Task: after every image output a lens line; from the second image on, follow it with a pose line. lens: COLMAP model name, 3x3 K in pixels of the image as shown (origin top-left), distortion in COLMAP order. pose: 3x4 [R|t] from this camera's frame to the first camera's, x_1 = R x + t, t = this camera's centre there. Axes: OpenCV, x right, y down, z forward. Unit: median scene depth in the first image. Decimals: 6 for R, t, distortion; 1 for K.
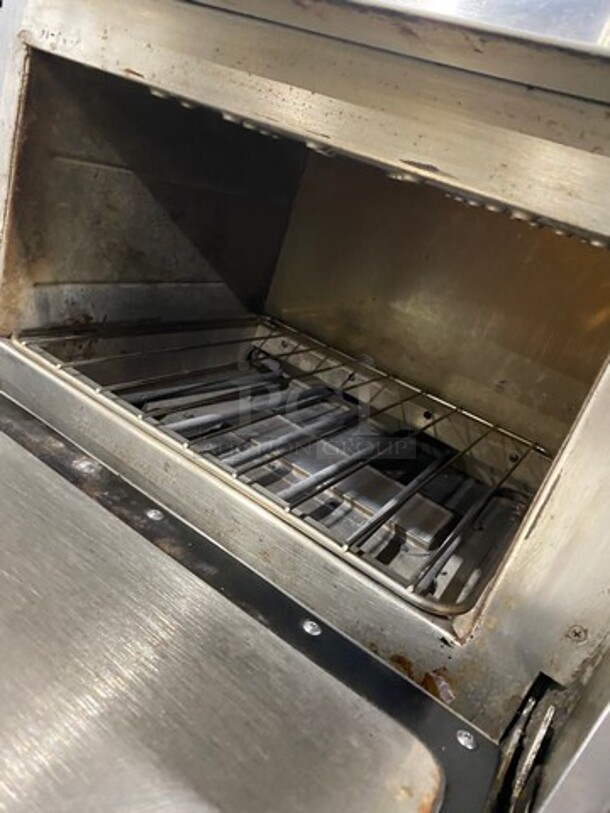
lens RADIAL K [[612.3, 0, 306.2], [0, 612.3, 403.6], [0, 0, 1]] dist [0.006315, 0.002675]
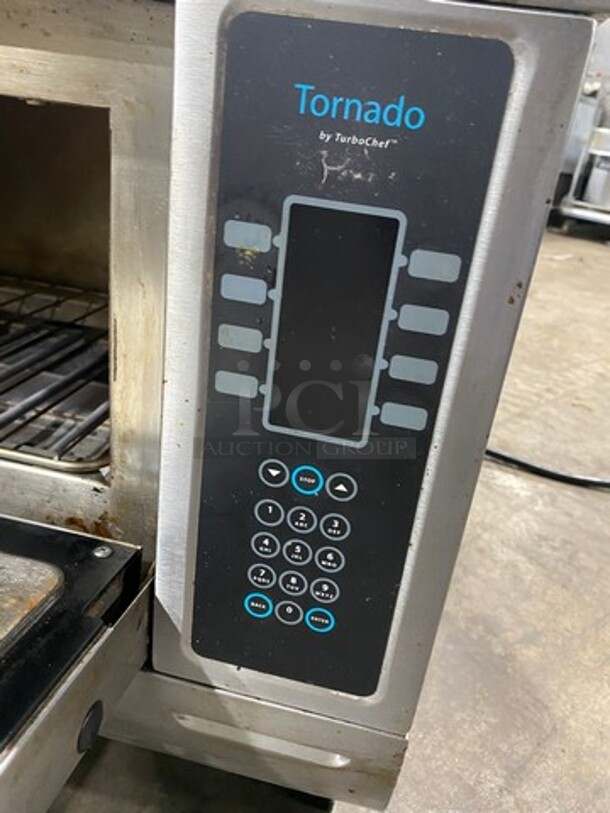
lens RADIAL K [[612.3, 0, 305.4], [0, 612.3, 408.1], [0, 0, 1]] dist [0.006315, 0.002675]
pose [[0.919802, -0.310227, 0.240259, 0.191841], [0.280877, 0.948119, 0.148924, 0.101901], [-0.273995, -0.069497, 0.959217, -0.090372]]
